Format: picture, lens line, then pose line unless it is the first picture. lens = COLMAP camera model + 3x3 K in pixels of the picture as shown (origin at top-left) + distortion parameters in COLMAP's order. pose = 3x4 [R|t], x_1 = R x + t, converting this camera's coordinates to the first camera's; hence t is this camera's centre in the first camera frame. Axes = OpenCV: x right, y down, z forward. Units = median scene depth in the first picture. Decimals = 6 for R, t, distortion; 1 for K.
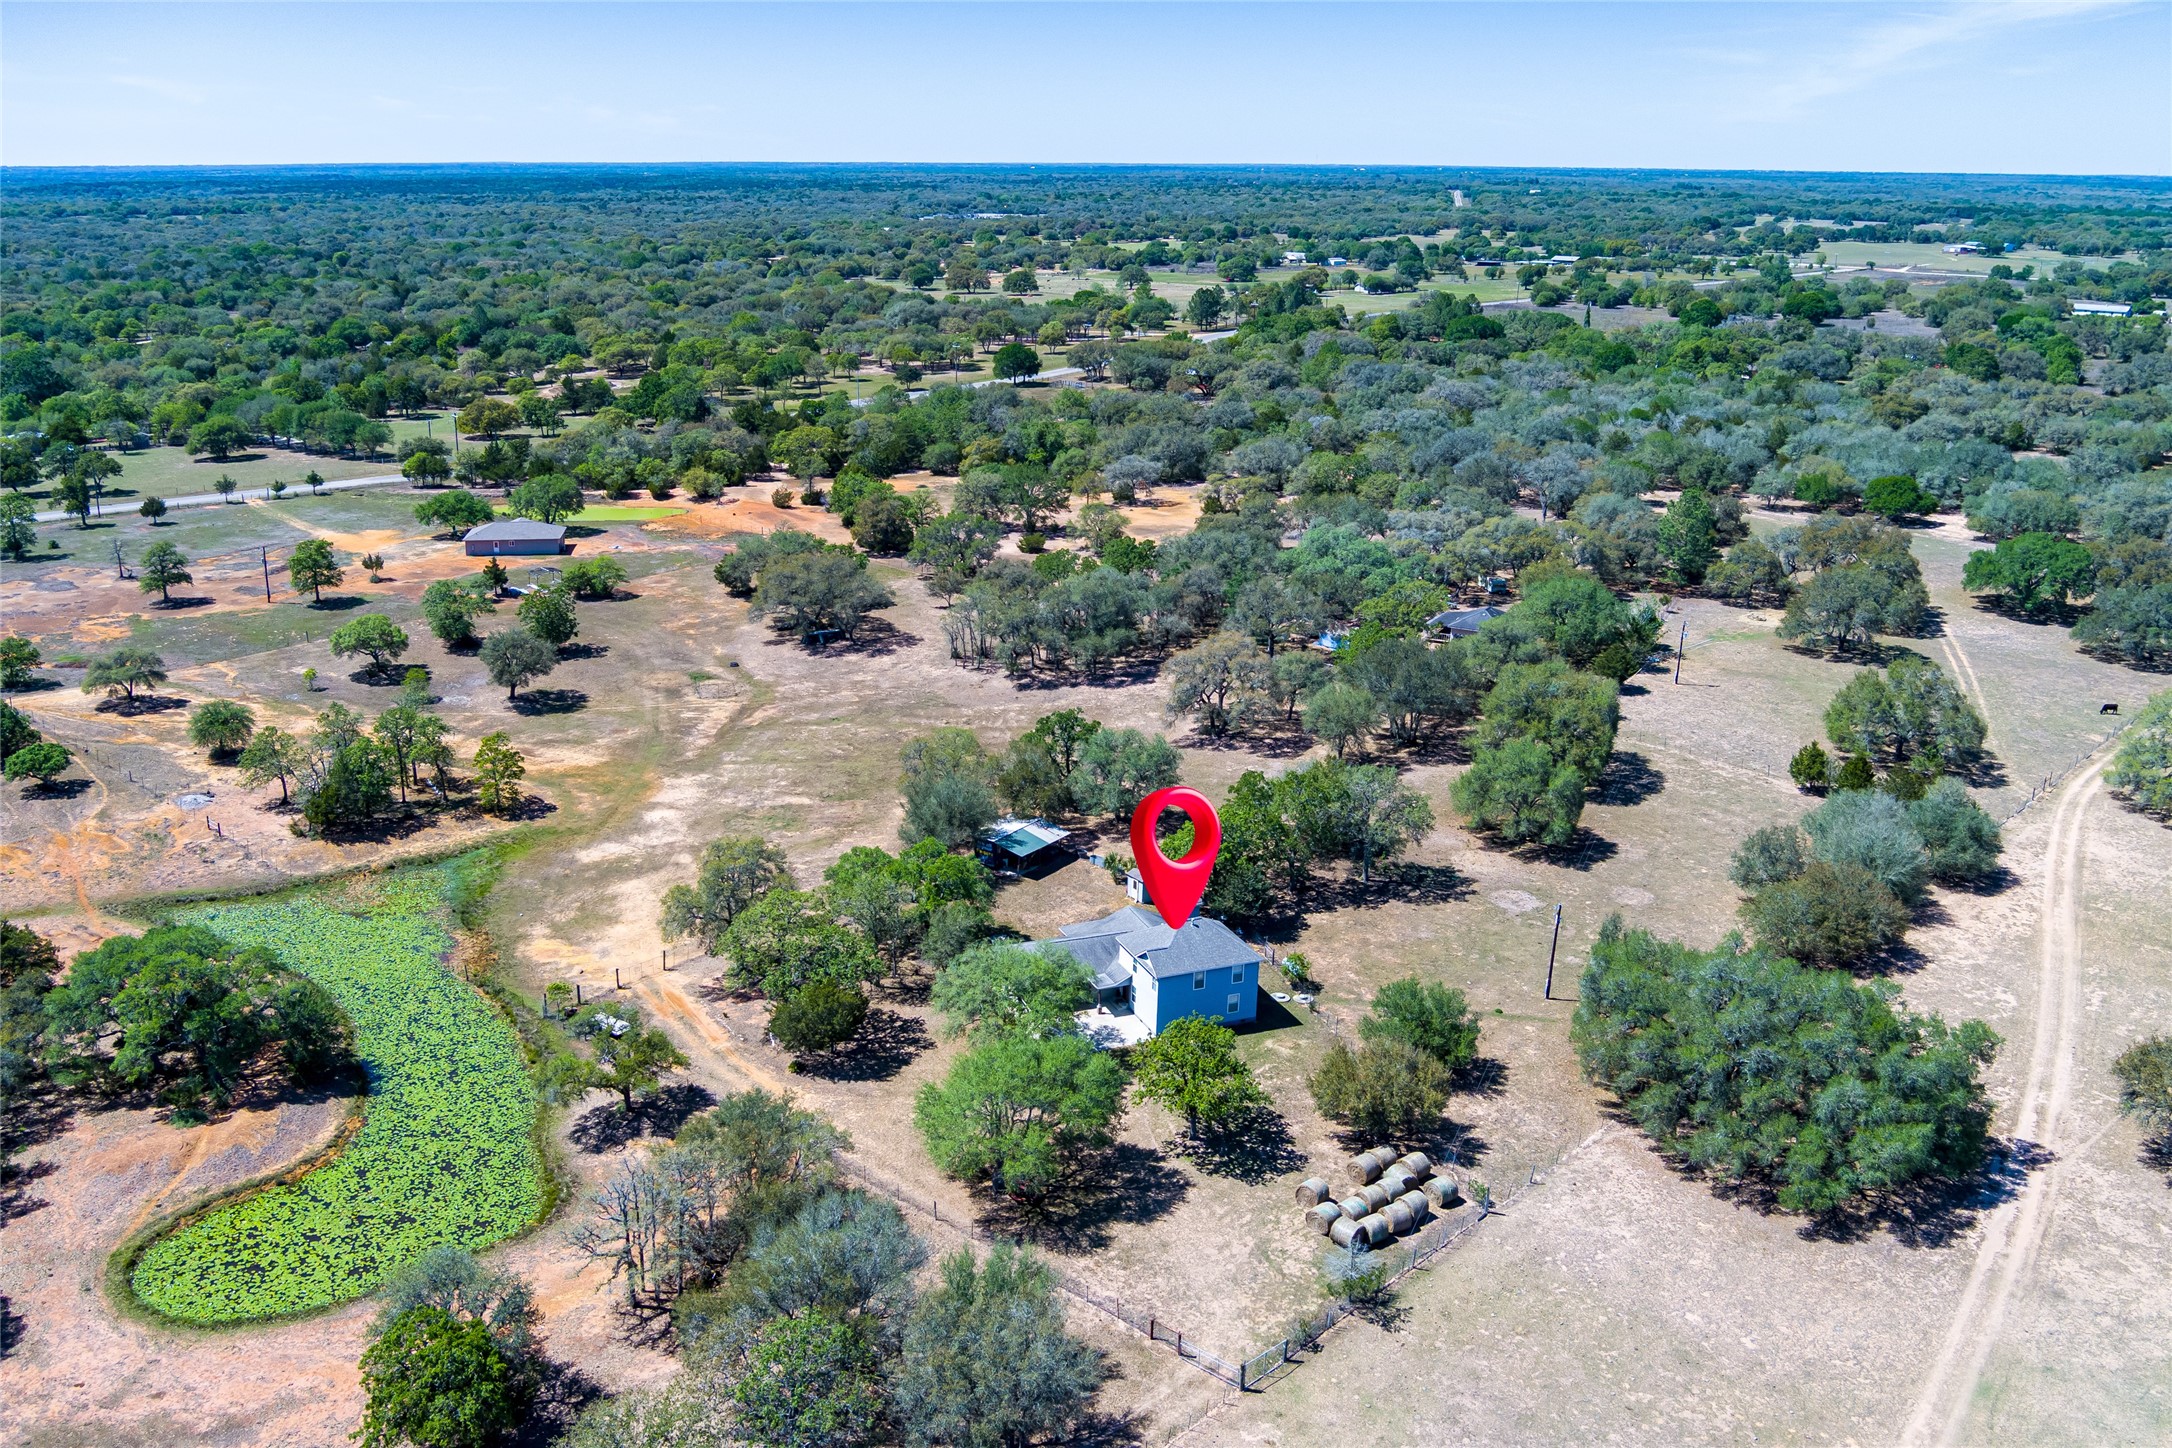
lens RADIAL K [[1765.1, 0, 966.3], [0, 1765.1, 803.5], [0, 0, 1]] dist [-0.036092, 0.005533]
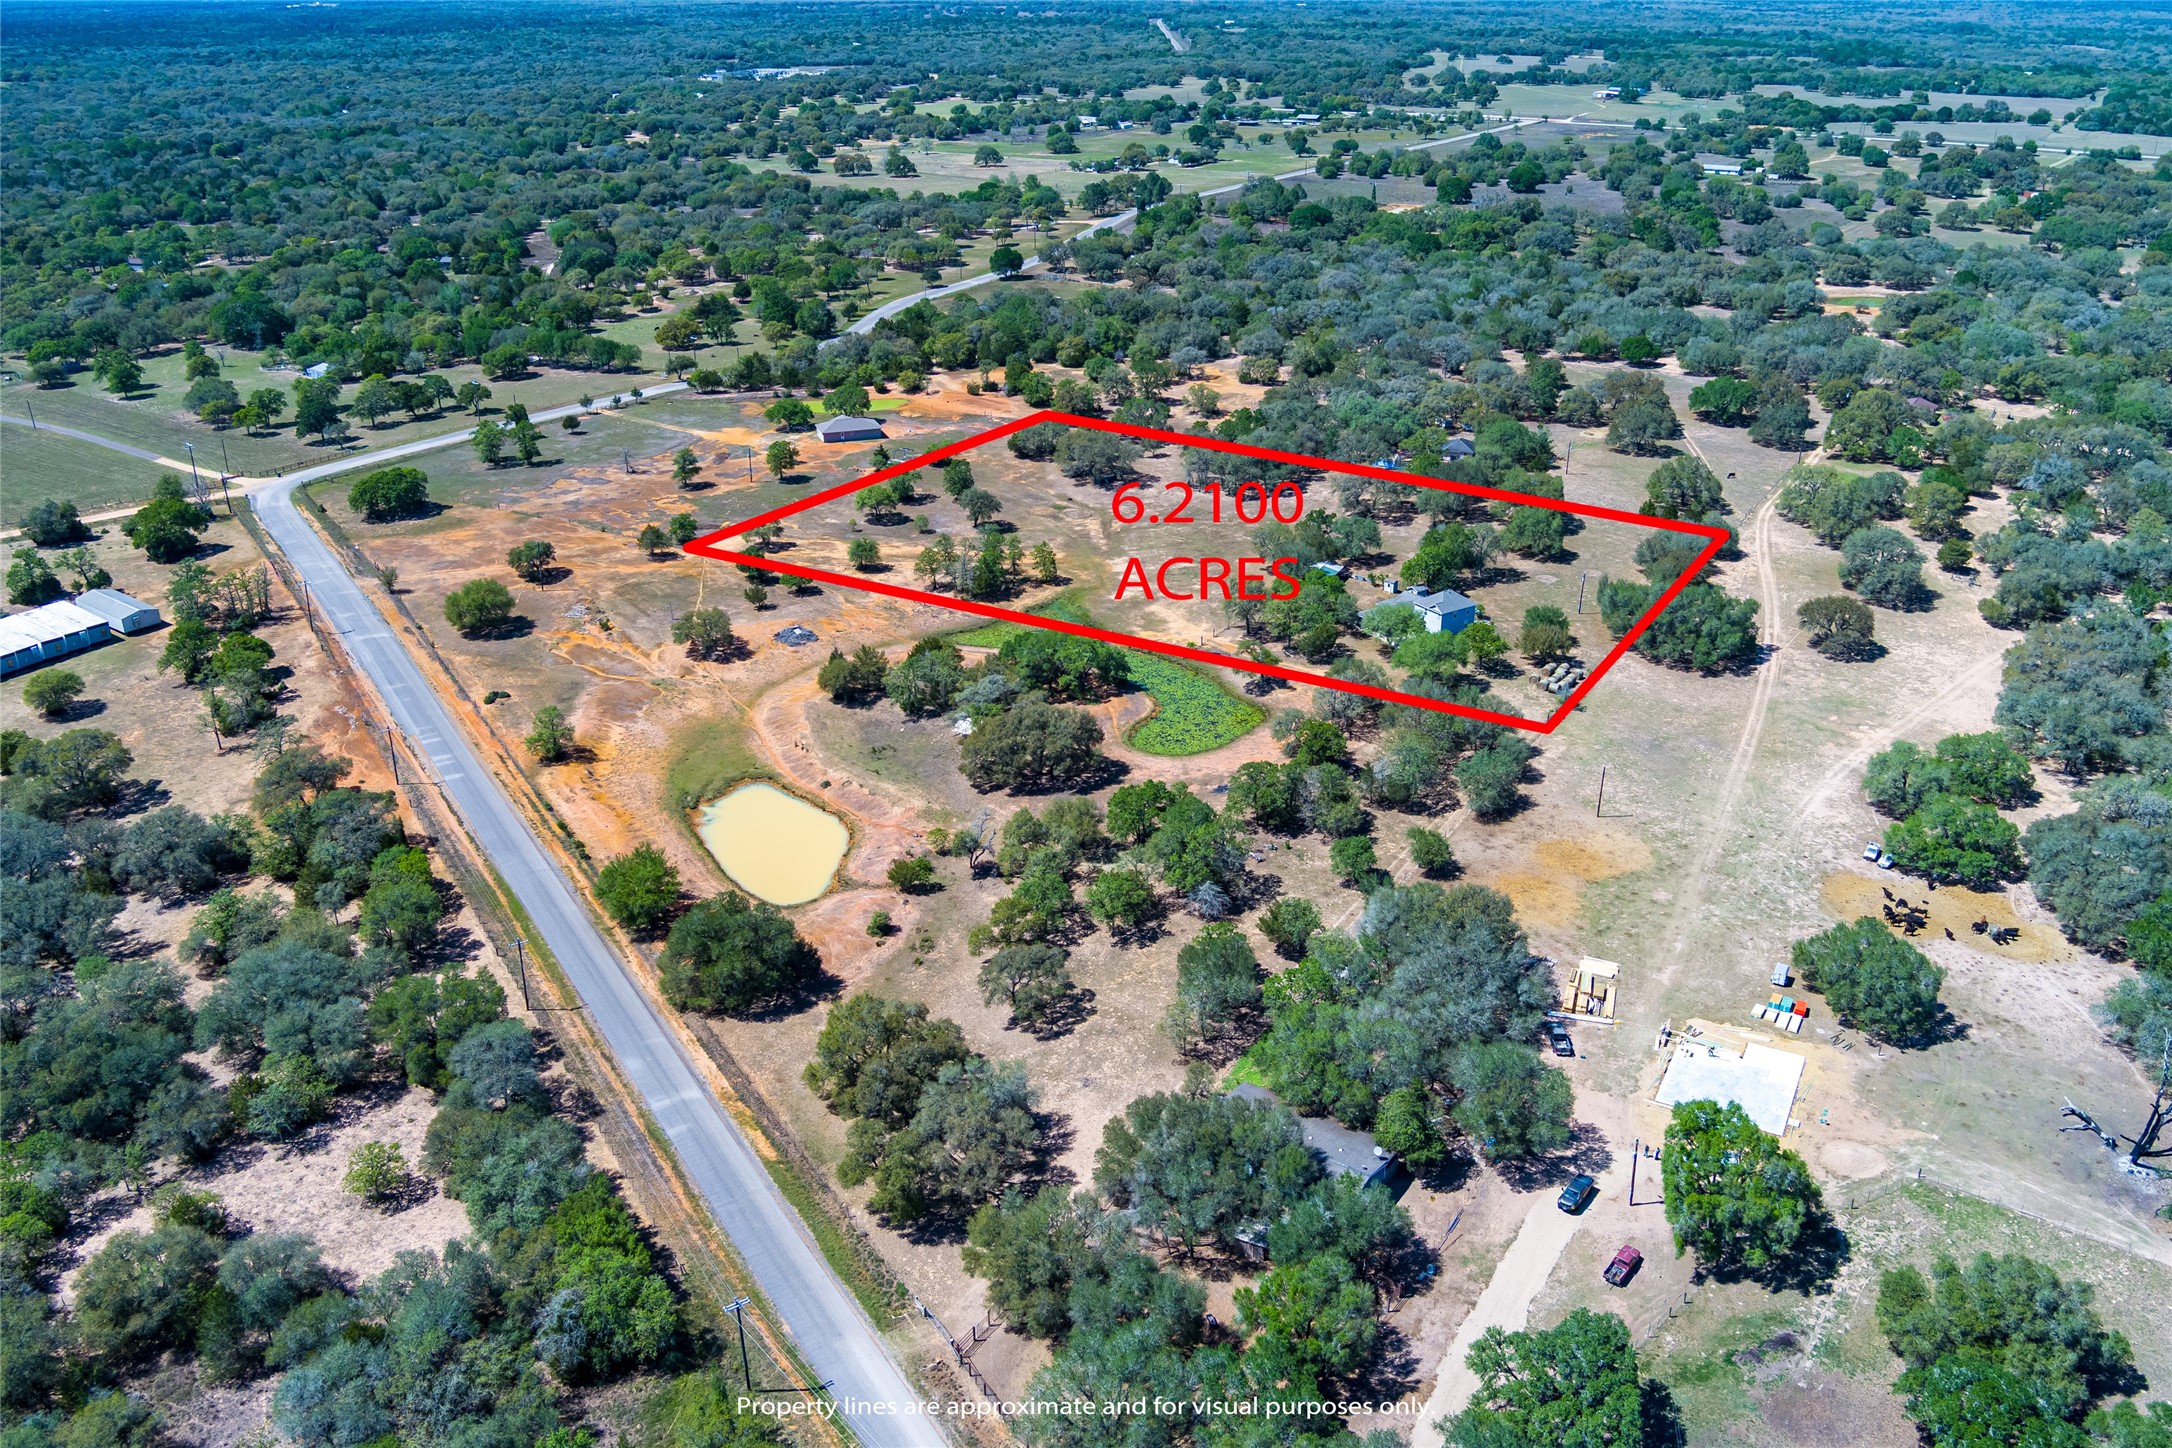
lens RADIAL K [[1707.6, 0, 1094.5], [0, 1707.6, 726.4], [0, 0, 1]] dist [-0.042006, -0.002556]
pose [[0.971540, -0.100187, 0.214645, -0.713066], [0.085550, 0.993396, 0.076453, 0.026010], [-0.220887, -0.055914, 0.973695, -0.965041]]
